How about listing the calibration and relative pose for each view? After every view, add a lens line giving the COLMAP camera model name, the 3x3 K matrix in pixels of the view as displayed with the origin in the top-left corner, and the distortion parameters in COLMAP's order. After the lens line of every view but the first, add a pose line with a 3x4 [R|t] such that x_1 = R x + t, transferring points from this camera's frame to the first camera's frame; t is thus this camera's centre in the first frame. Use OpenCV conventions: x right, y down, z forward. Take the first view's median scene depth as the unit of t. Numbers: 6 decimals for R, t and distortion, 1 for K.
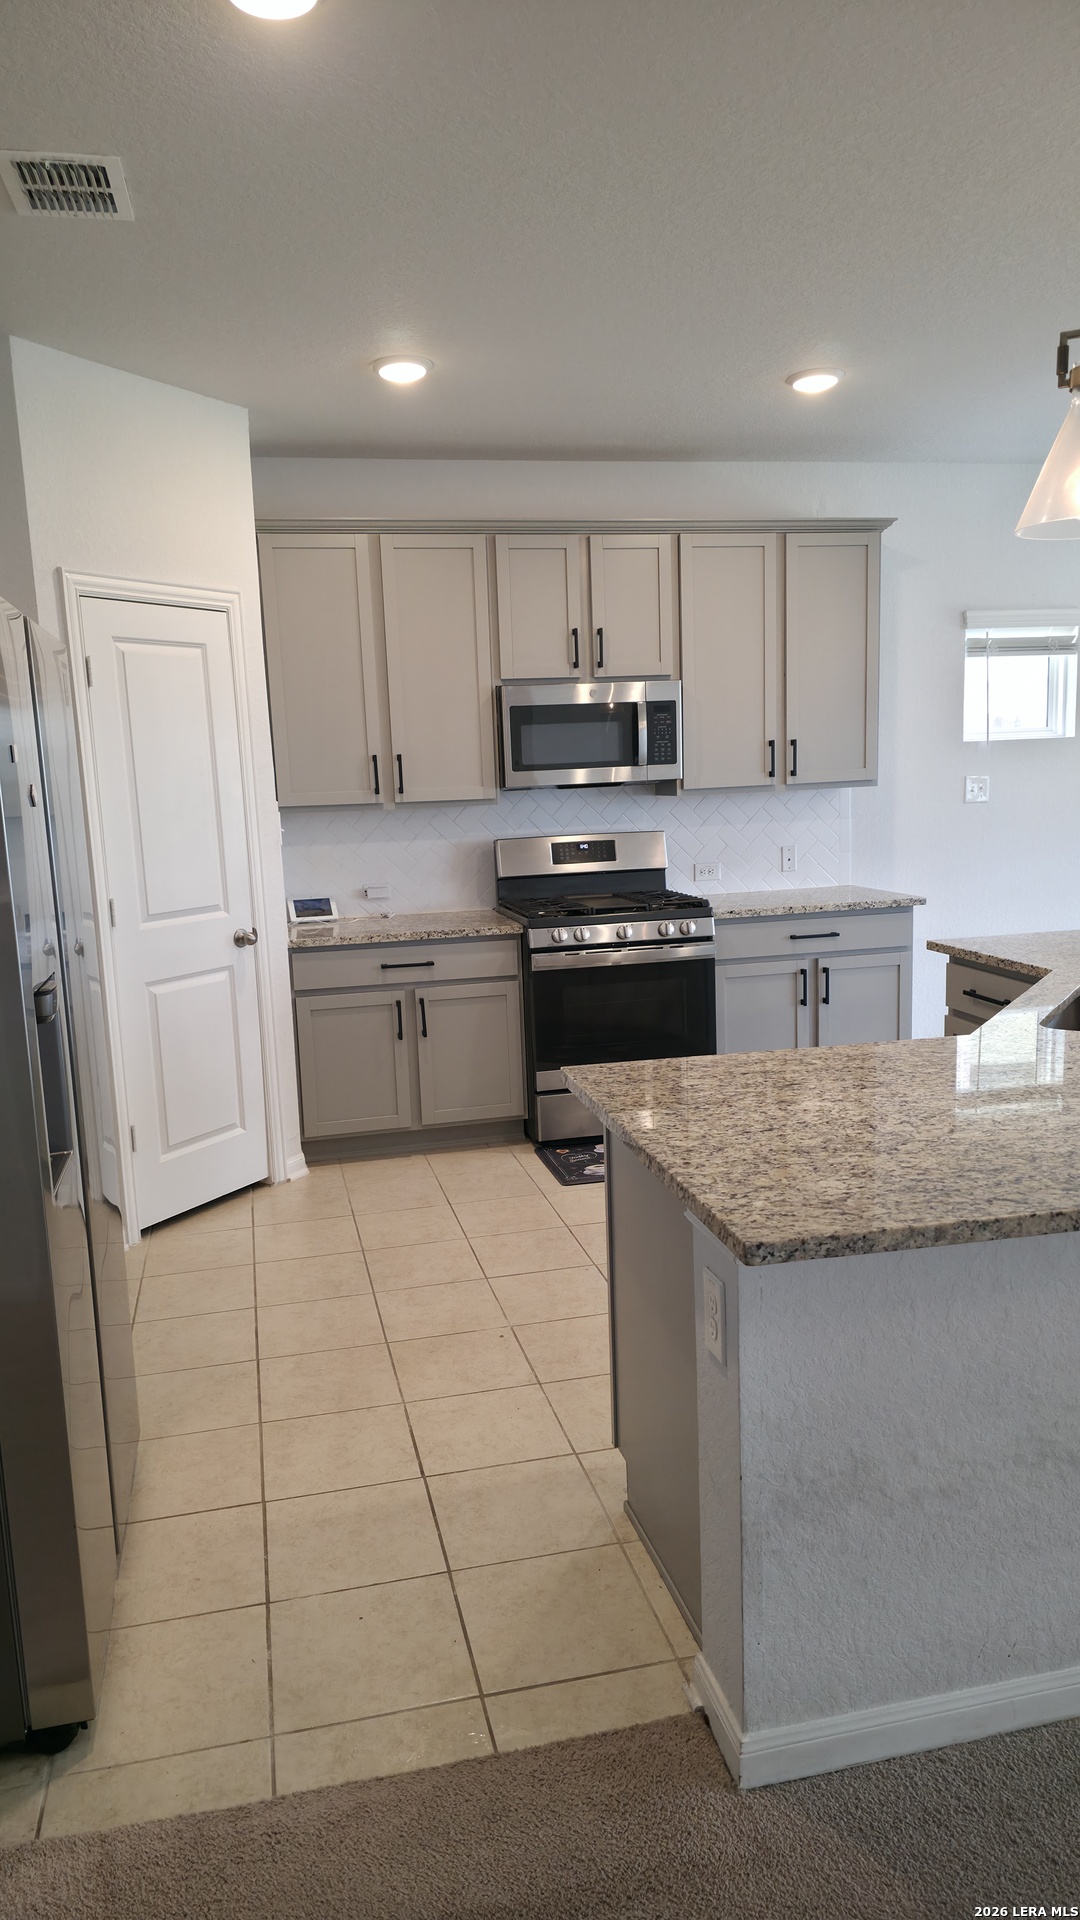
lens RADIAL K [[1242.9, 0, 532.7], [0, 1242.9, 969.8], [0, 0, 1]] dist [0.071031, -0.069654]
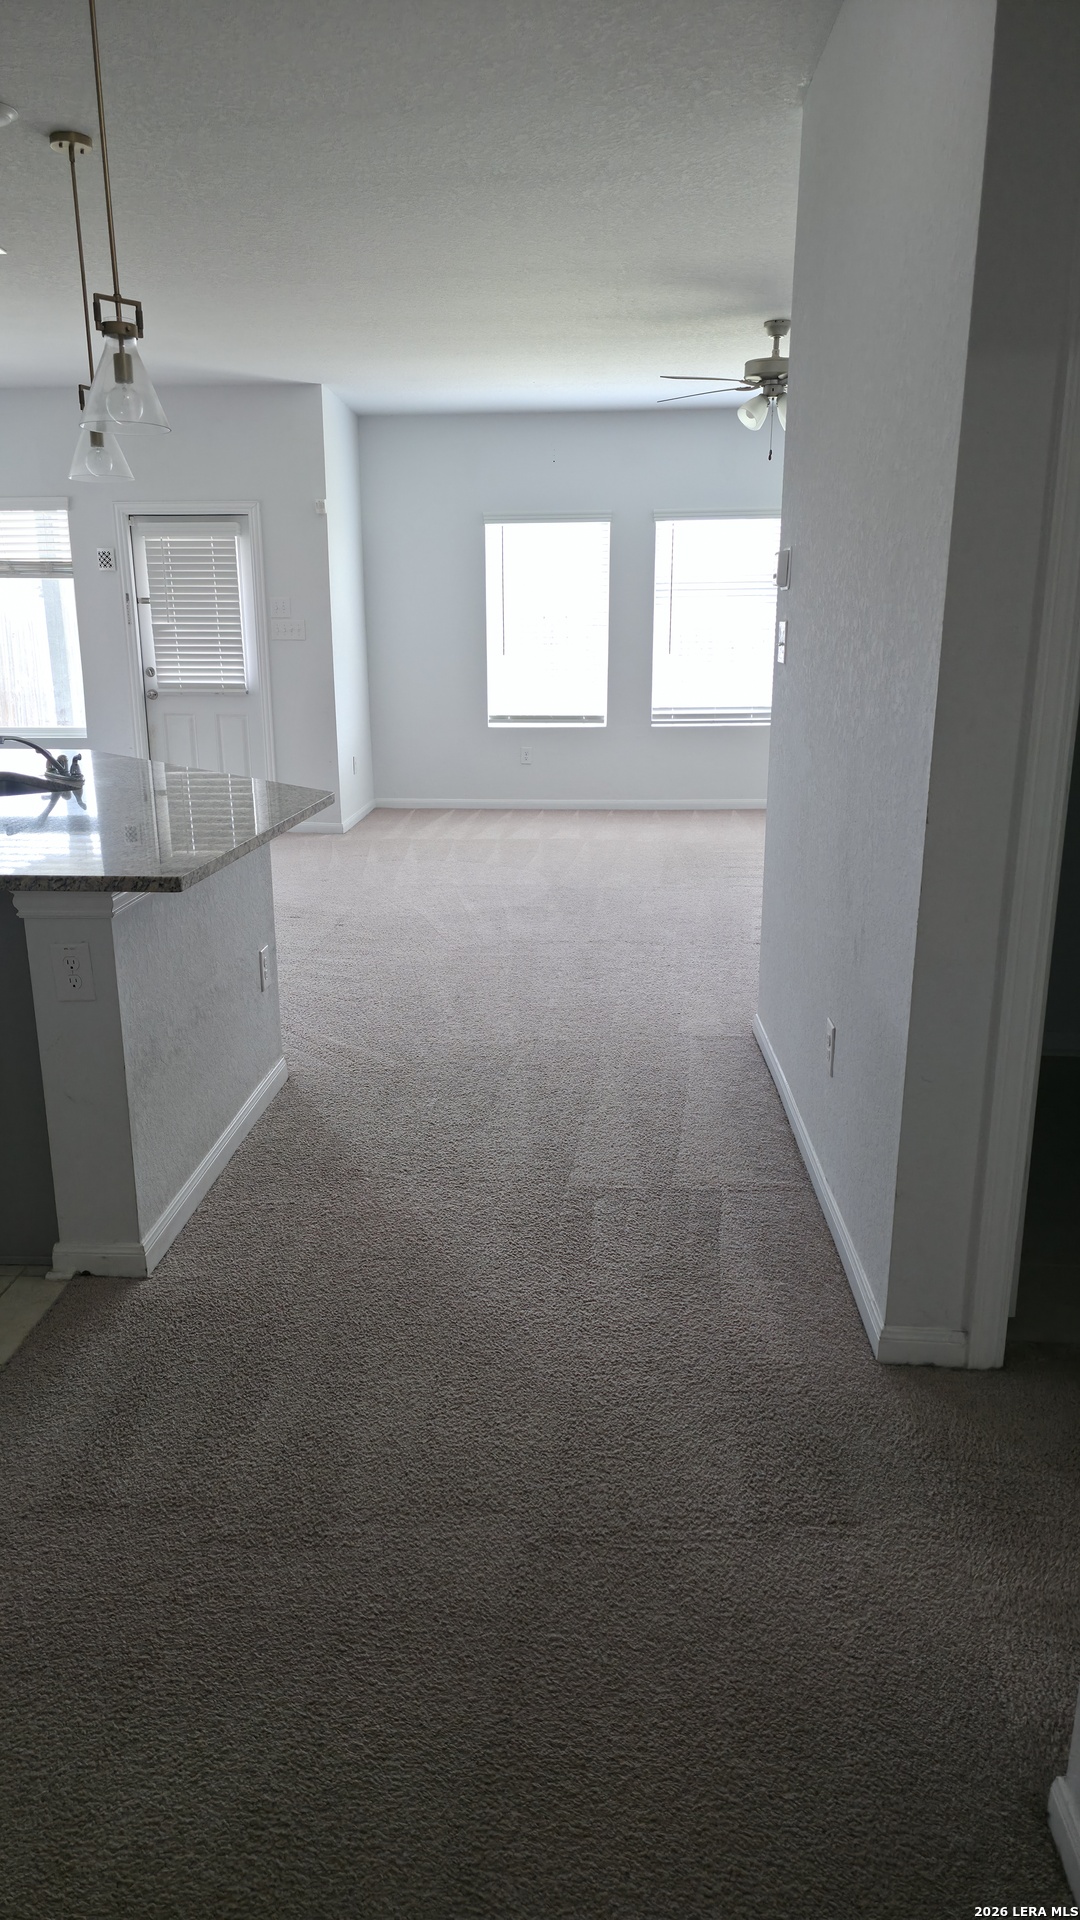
lens RADIAL K [[1242.9, 0, 532.7], [0, 1242.9, 969.8], [0, 0, 1]] dist [0.071031, -0.069654]
pose [[0.276214, -0.232215, 0.932621, -0.391404], [0.159385, 0.968003, 0.193820, 0.031424], [-0.947788, 0.095110, 0.304388, 0.030702]]
